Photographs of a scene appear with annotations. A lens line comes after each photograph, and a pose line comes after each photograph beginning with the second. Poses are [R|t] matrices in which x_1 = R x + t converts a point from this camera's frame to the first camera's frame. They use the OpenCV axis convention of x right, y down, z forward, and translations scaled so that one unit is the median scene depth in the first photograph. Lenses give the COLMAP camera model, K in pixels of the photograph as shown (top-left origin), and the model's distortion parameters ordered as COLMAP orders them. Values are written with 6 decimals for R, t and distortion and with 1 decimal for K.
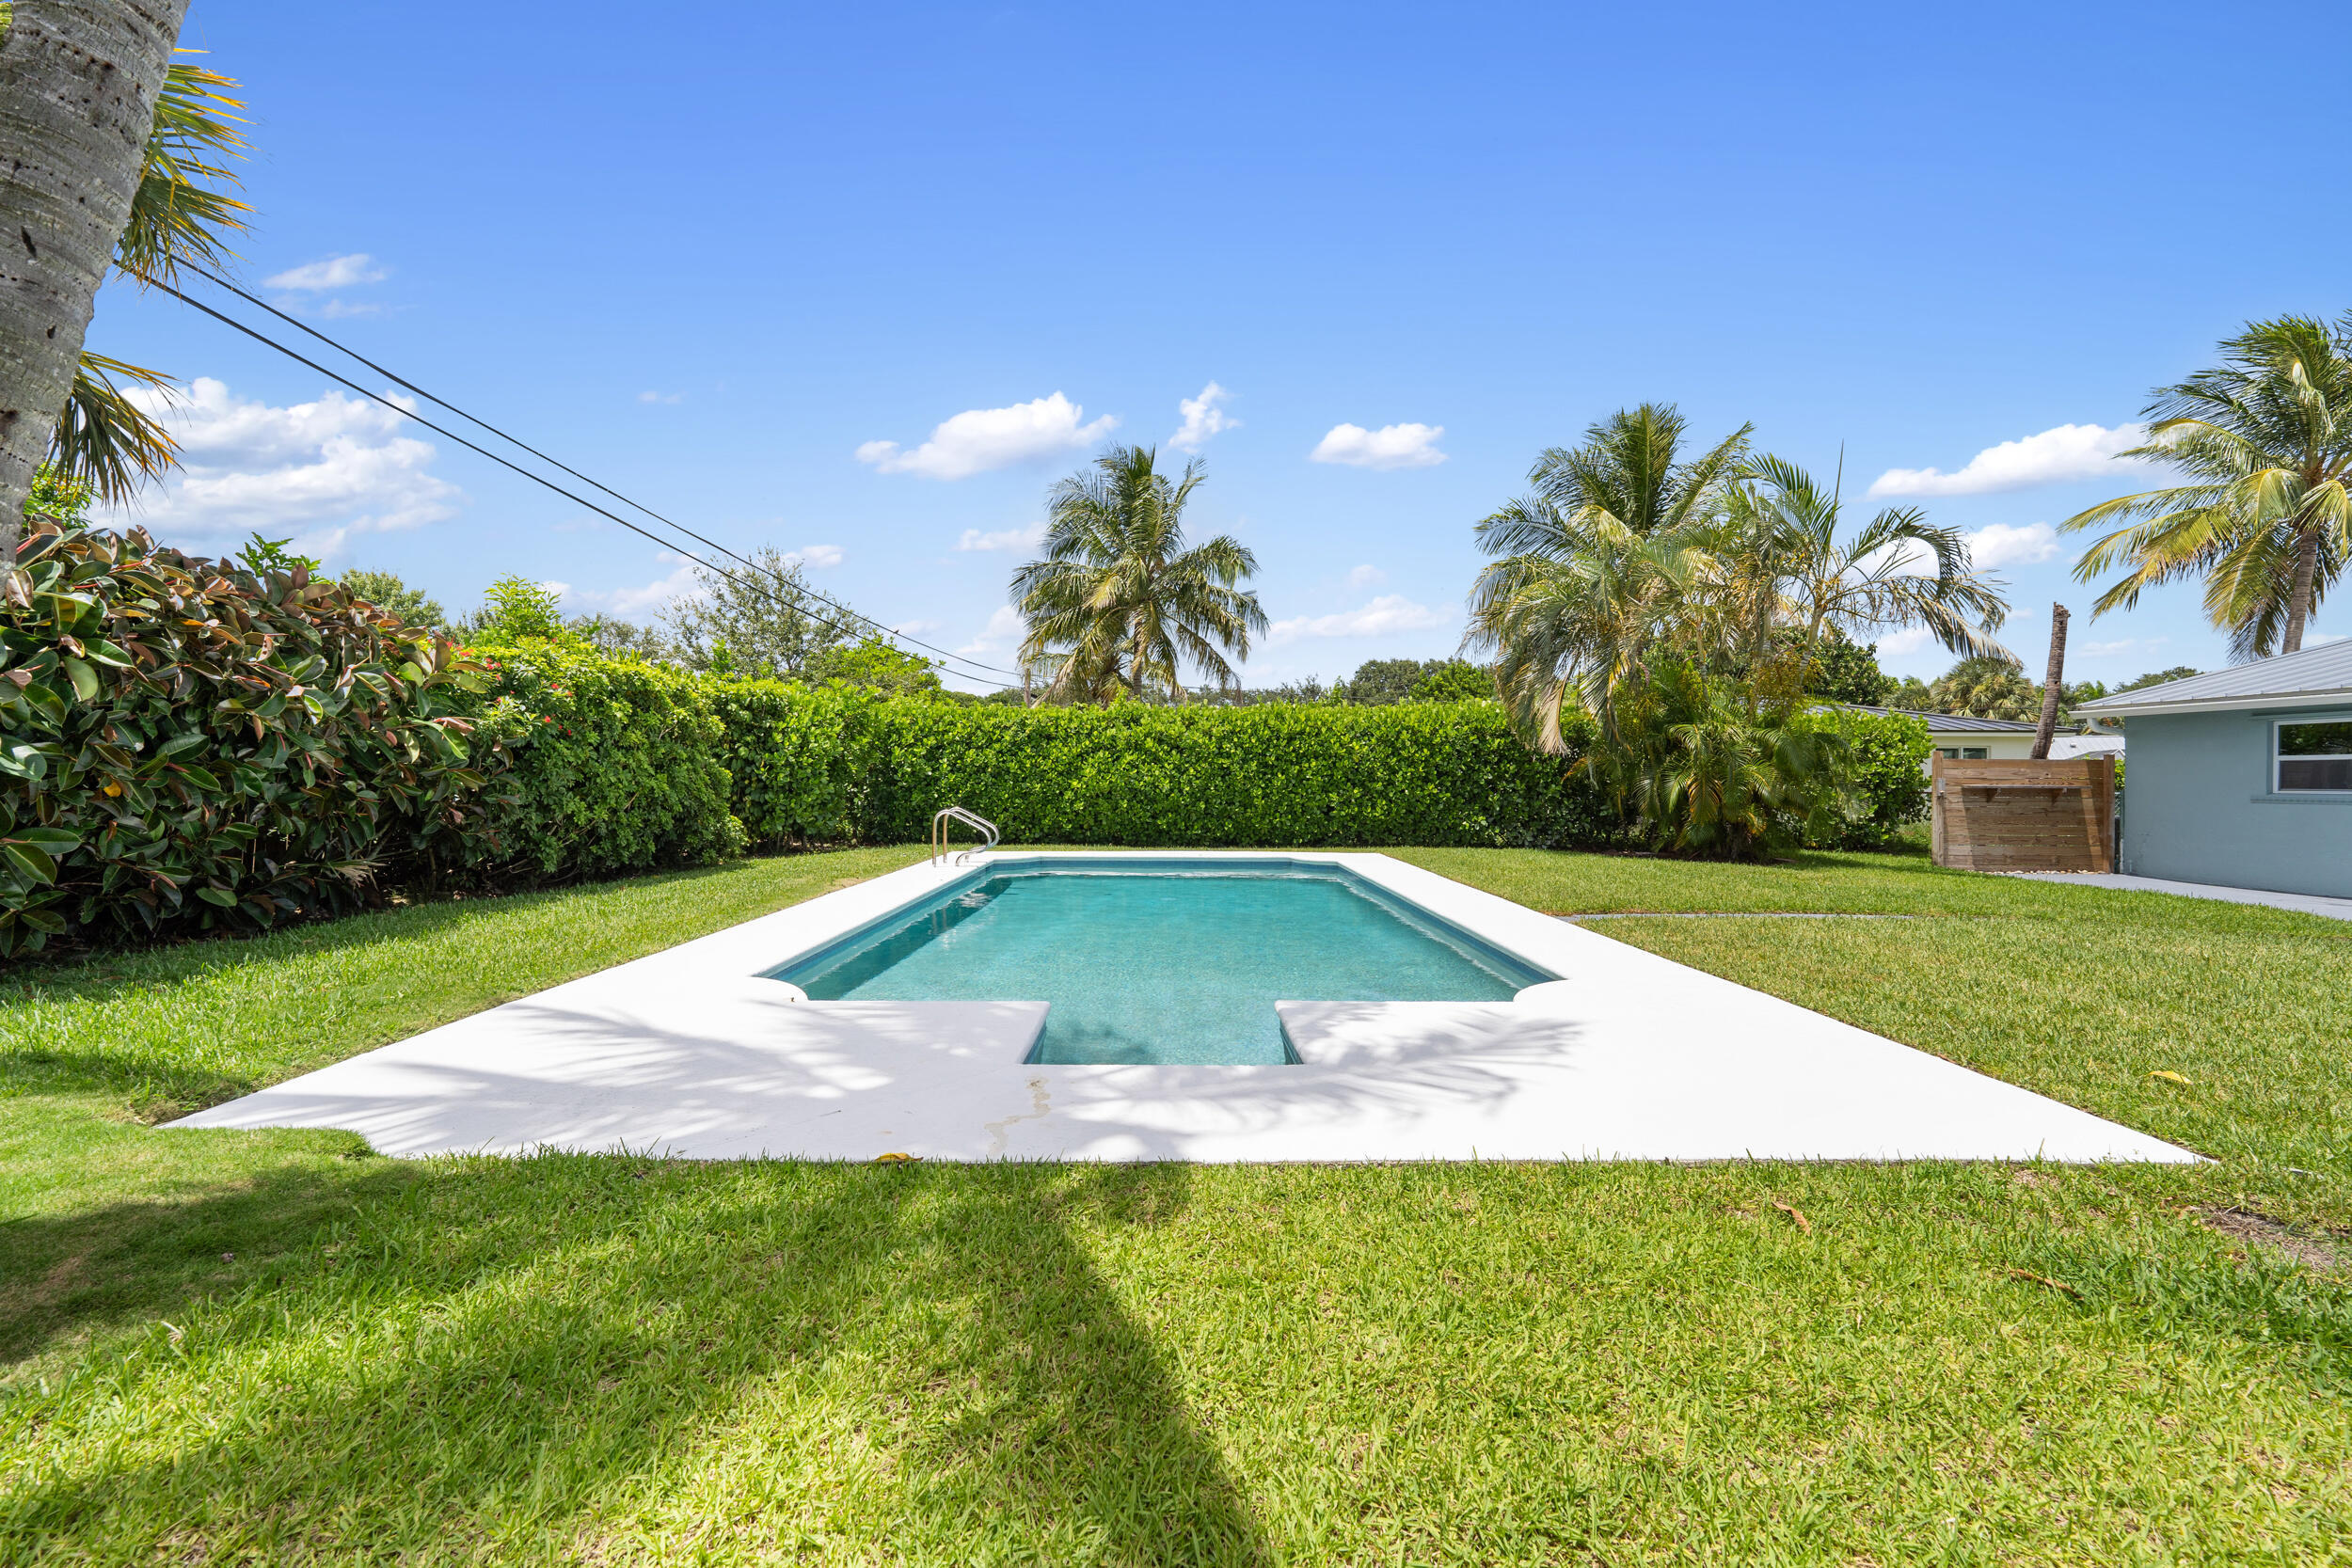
lens RADIAL K [[960.9, 0, 1175.2], [0, 960.9, 783.1], [0, 0, 1]] dist [0.000082, -0.000114]
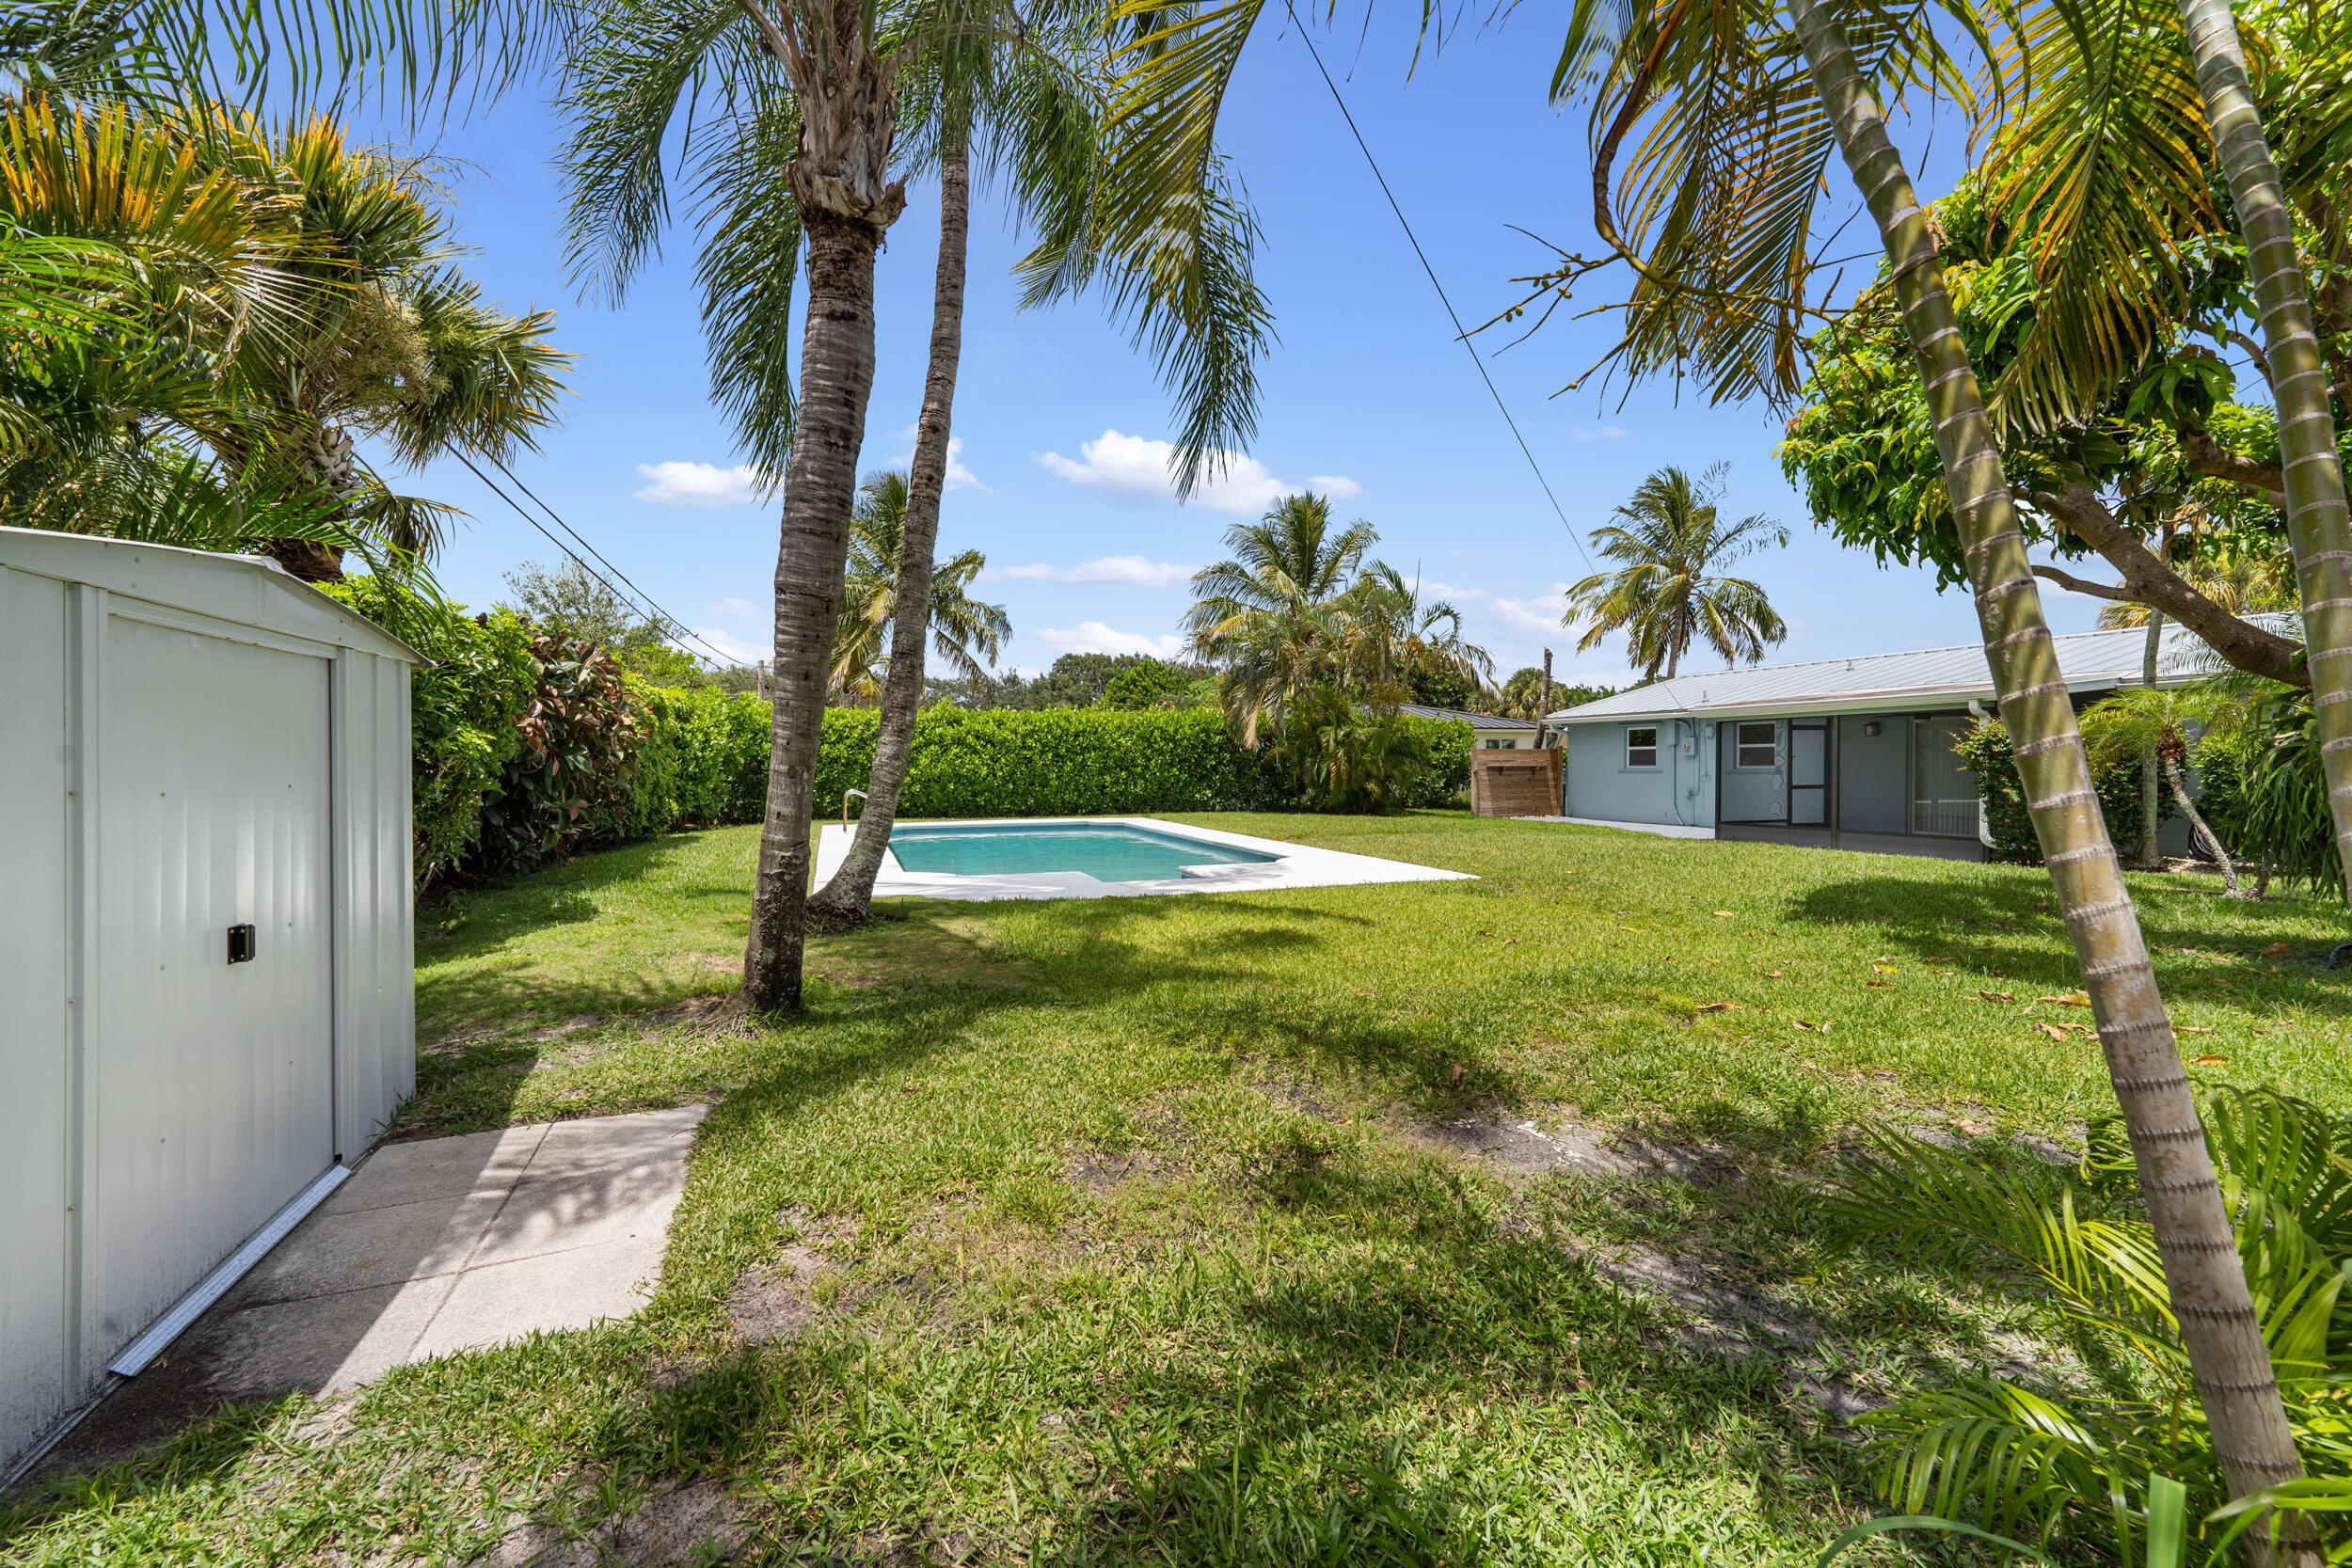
lens RADIAL K [[960.9, 0, 1178.0], [0, 960.9, 773.0], [0, 0, 1]] dist [0.000082, -0.000114]
pose [[0.945538, -0.012657, 0.325265, -0.184464], [0.011295, 0.999918, 0.006077, -0.000179], [-0.325316, -0.002073, 0.945603, -0.332965]]
